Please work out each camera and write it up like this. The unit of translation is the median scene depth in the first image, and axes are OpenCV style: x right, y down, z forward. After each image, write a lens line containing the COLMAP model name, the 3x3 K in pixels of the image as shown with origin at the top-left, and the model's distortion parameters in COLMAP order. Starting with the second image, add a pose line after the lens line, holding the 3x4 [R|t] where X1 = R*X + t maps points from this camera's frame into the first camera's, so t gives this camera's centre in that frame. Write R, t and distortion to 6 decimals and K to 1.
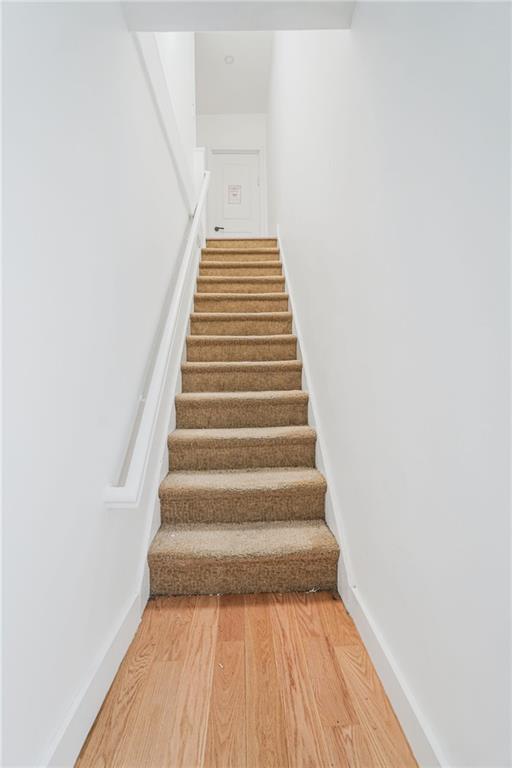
lens RADIAL K [[351.0, 0, 254.7], [0, 351.0, 382.5], [0, 0, 1]] dist [0.005949, 0.002456]
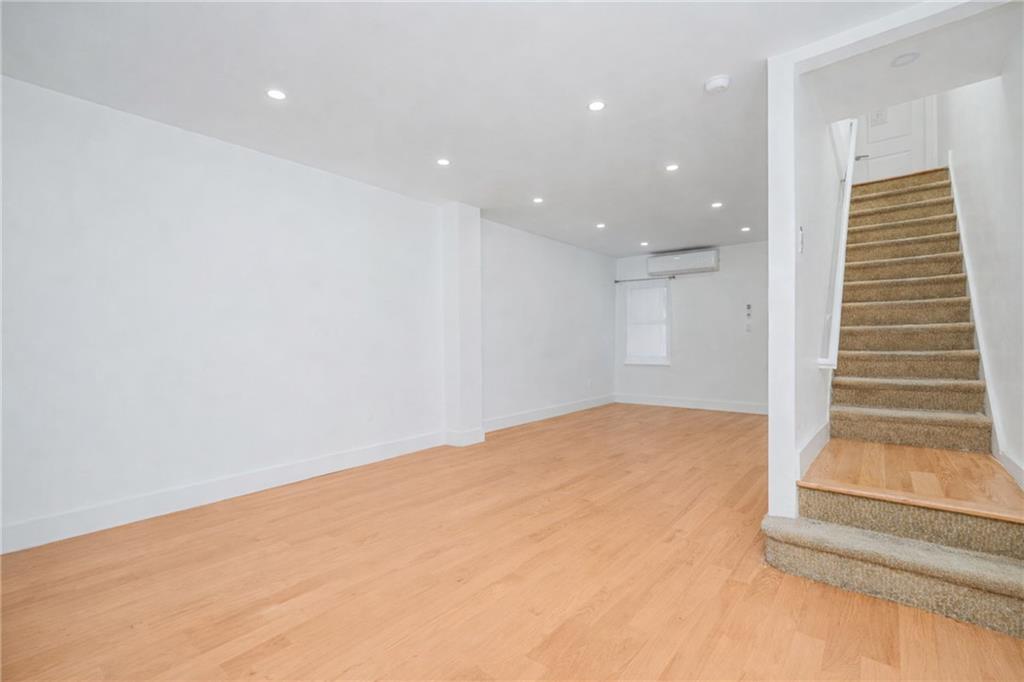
lens RADIAL K [[468.0, 0, 504.9], [0, 468.0, 341.0], [0, 0, 1]] dist [0.005949, 0.002456]
pose [[0.753086, 0.004240, -0.657908, 0.006417], [-0.017259, 0.999762, -0.013313, 0.110790], [0.657695, 0.021380, 0.752980, -0.981221]]
